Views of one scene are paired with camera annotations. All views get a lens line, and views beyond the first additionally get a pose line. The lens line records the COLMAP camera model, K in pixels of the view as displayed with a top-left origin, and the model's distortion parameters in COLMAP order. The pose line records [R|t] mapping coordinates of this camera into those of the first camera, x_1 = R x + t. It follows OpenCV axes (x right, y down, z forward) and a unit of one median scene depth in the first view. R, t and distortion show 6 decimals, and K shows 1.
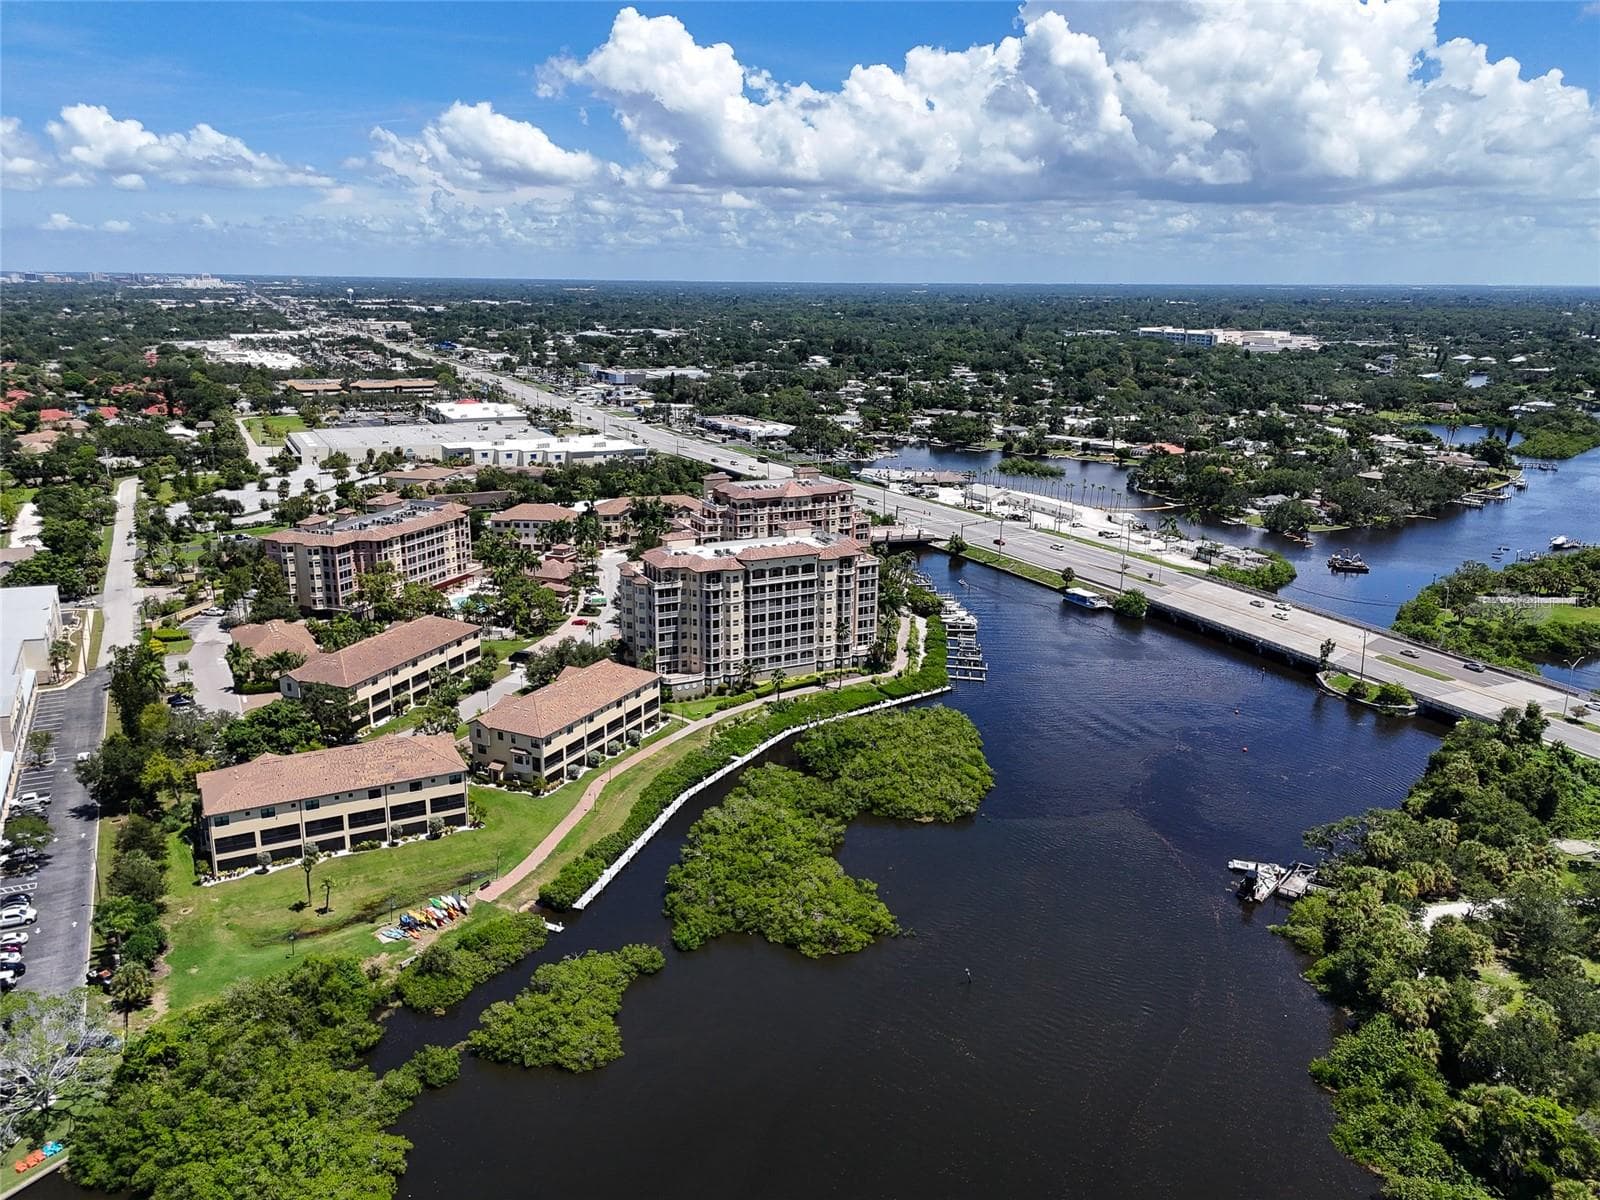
lens RADIAL K [[1210.9, 0, 788.2], [0, 1210.9, 578.1], [0, 0, 1]] dist [0.069840, -0.064666]
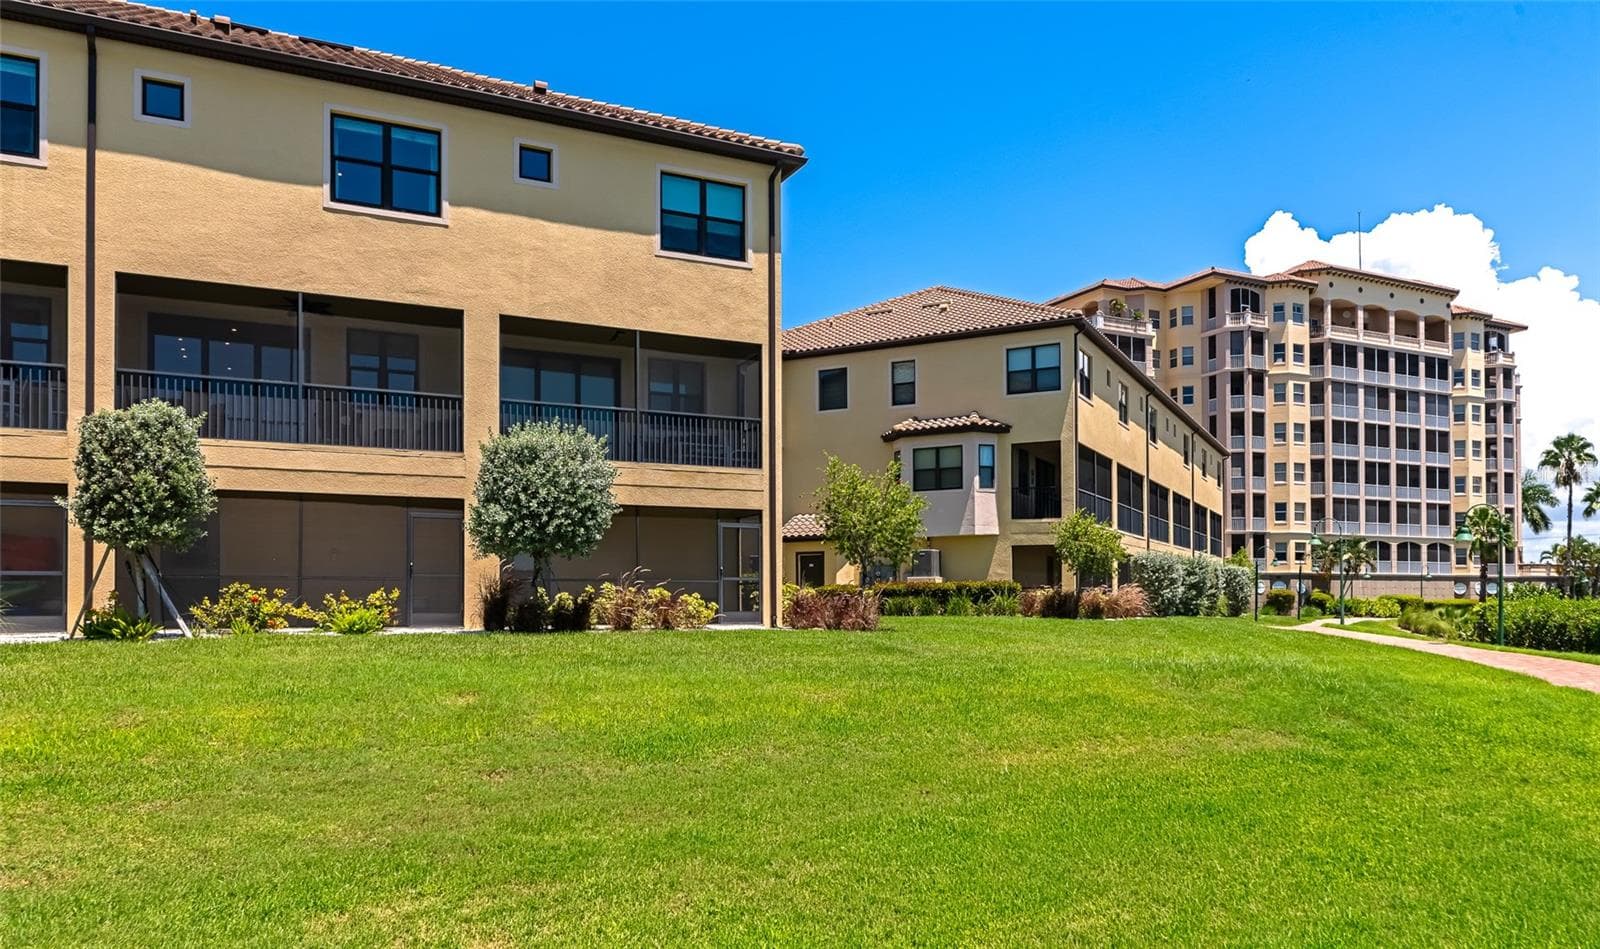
lens RADIAL K [[1115.7, 0, 805.8], [0, 1115.7, 604.7], [0, 0, 1]] dist [-0.001993, -0.005997]
pose [[0.999773, -0.018138, -0.011159, -0.192585], [0.014756, 0.967840, -0.251132, 0.172497], [0.015356, 0.250911, 0.967888, 0.660871]]
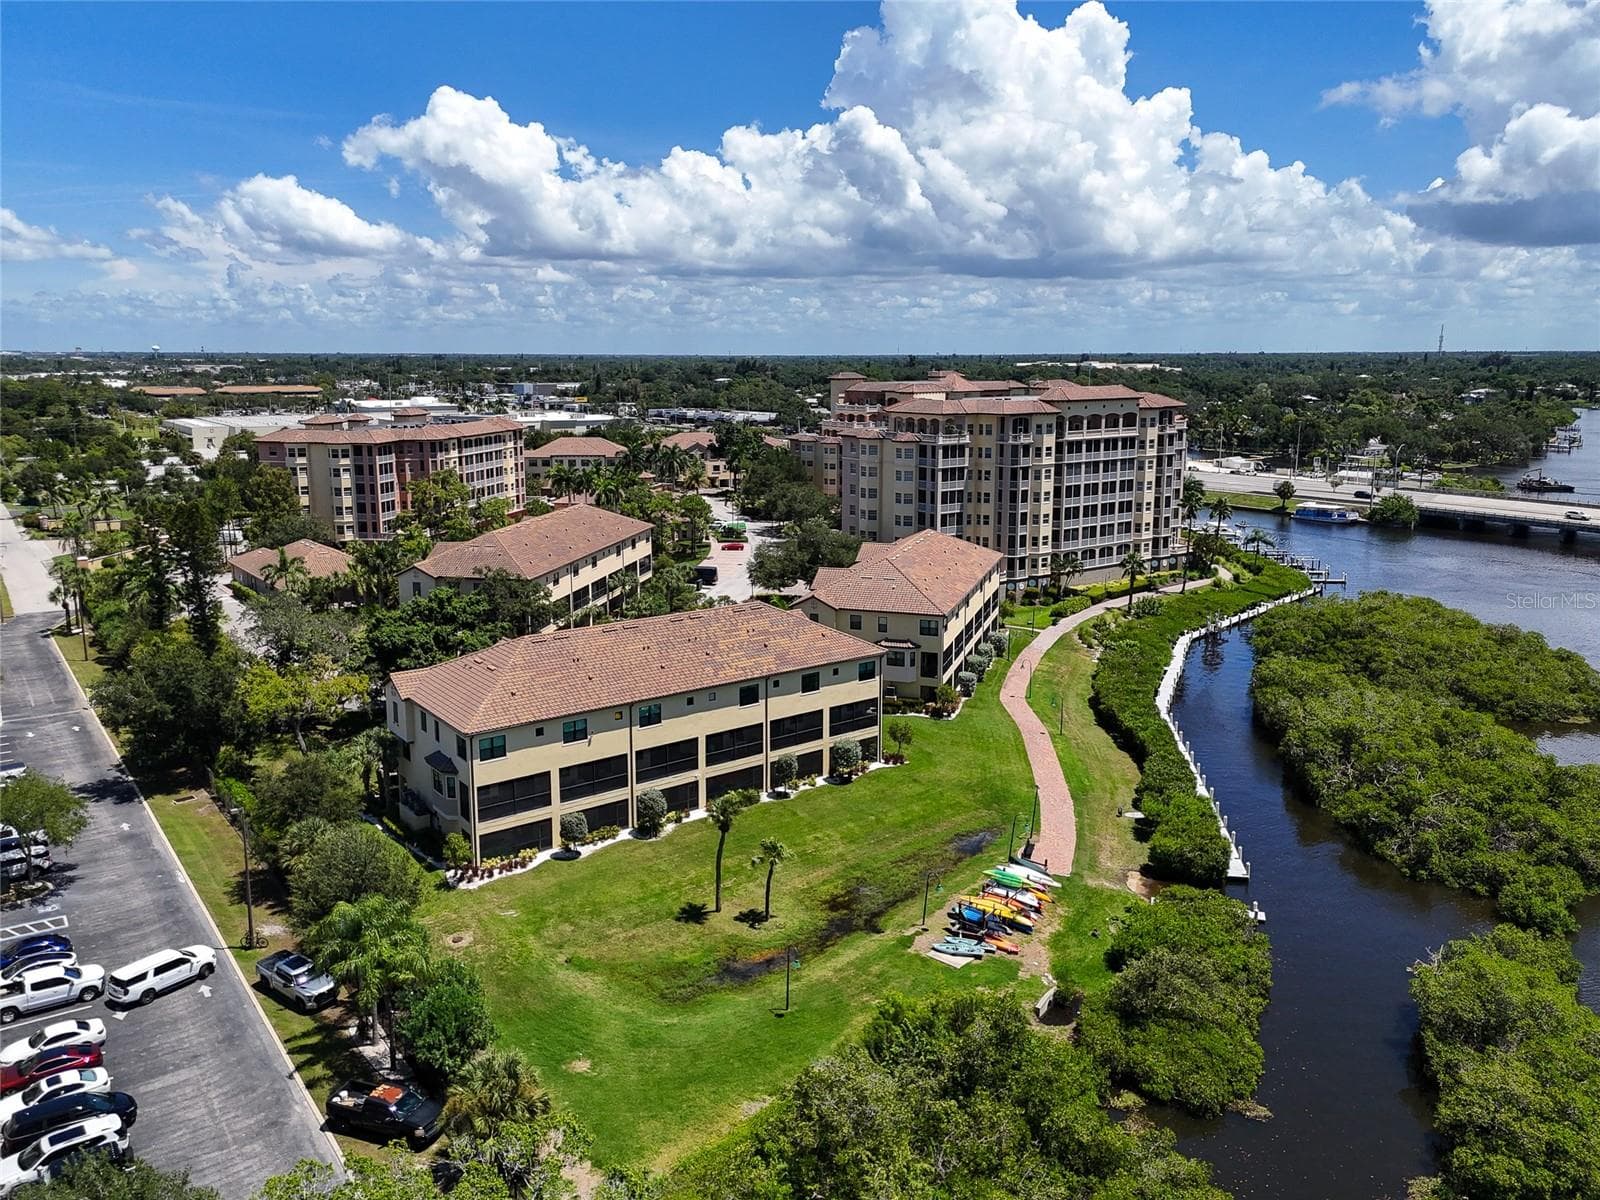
lens RADIAL K [[1210.9, 0, 797.8], [0, 1210.9, 545.8], [0, 0, 1]] dist [0.069840, -0.064666]
pose [[0.987192, -0.036317, 0.155351, -0.282853], [0.049768, 0.995257, -0.083591, 0.112704], [-0.151578, 0.090252, 0.984316, 0.349528]]
